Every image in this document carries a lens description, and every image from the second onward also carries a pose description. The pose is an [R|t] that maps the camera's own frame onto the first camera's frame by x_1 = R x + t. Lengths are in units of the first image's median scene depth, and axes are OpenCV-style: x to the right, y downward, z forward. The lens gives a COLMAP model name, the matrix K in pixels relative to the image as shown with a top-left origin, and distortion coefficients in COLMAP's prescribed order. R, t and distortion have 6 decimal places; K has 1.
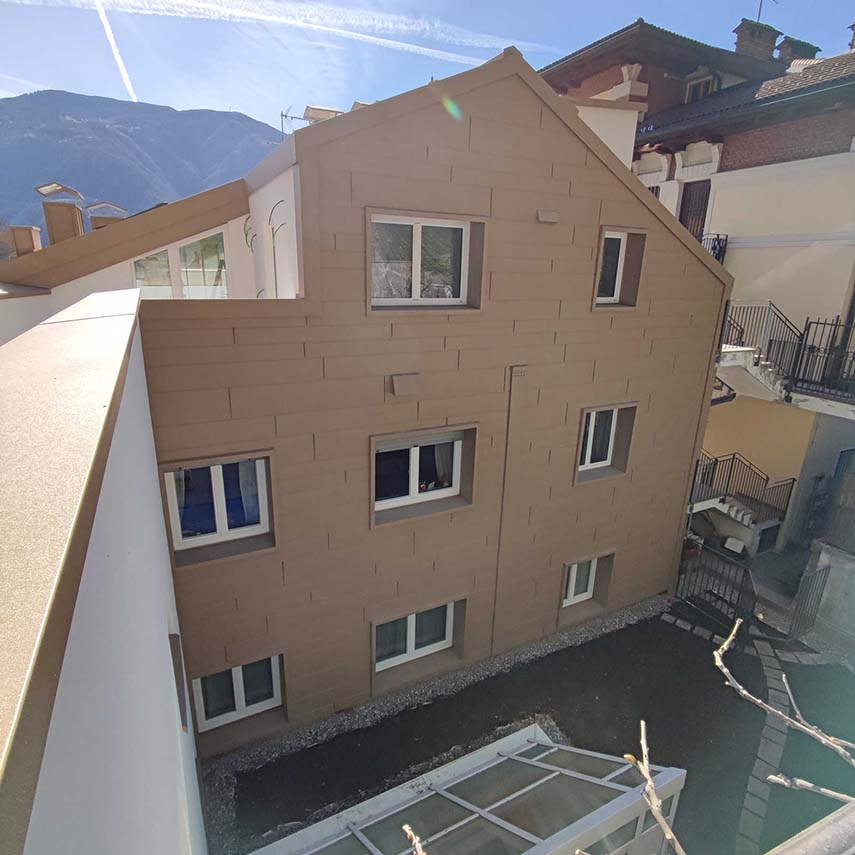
lens RADIAL K [[518.6, 0, 427.5], [0, 518.6, 427.5], [0, 0, 1]] dist [0.000638, -0.000591]
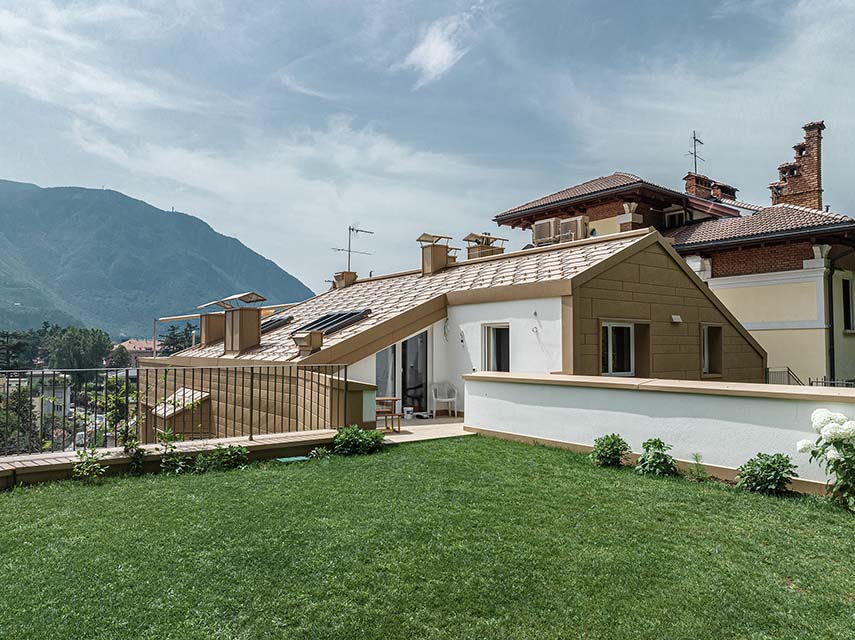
lens RADIAL K [[607.0, 0, 427.5], [0, 607.0, 320.0], [0, 0, 1]] dist [-0.040000, -0.000736]
pose [[0.984567, -0.015636, 0.174308, -0.403075], [0.073023, 0.941859, -0.327977, 0.066206], [-0.159045, 0.335644, 0.928465, -0.273223]]
